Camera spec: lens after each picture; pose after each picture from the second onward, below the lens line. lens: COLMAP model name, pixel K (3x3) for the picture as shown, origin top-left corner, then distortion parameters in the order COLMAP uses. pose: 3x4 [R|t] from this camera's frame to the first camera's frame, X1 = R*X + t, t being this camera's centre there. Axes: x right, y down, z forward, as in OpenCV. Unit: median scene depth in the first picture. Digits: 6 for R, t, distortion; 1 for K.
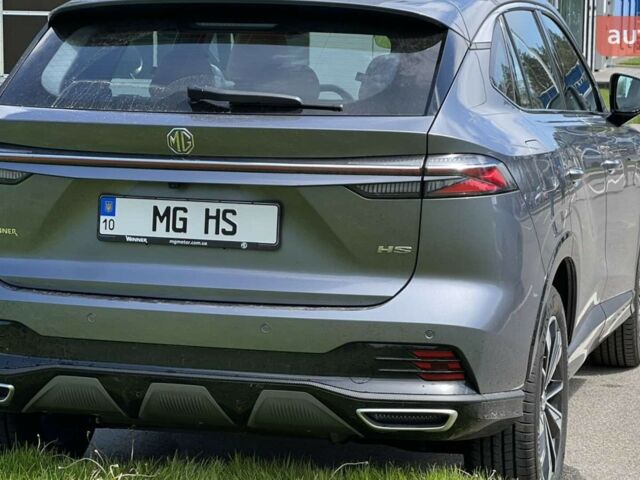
lens RADIAL K [[1819.6, 0, 320.0], [0, 1819.6, 240.0], [0, 0, 1]] dist [-0.377253, 13.612335]
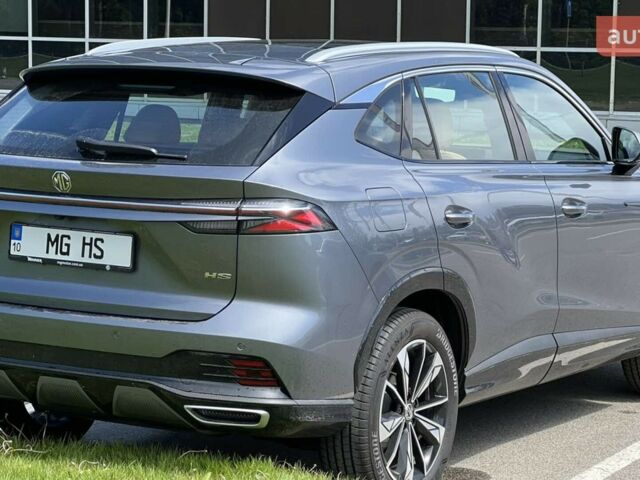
lens RADIAL K [[1819.6, 0, 320.0], [0, 1819.6, 240.0], [0, 0, 1]] dist [-0.377253, 13.612335]
pose [[0.965980, 0.034022, -0.256371, 0.412297], [-0.037798, 0.999237, -0.009815, -0.009106], [0.255841, 0.019171, 0.966529, -0.156287]]
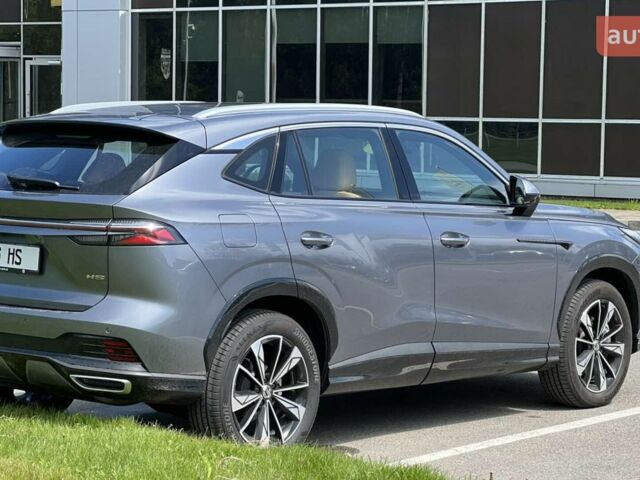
lens RADIAL K [[1812.5, 0, 283.3], [0, 1812.5, 221.3], [0, 0, 1]] dist [-0.506976, 17.223477]
pose [[0.901796, 0.030001, -0.431119, 0.869922], [-0.058304, 0.996913, -0.052583, 0.030102], [0.428210, 0.072555, 0.900762, -0.372304]]
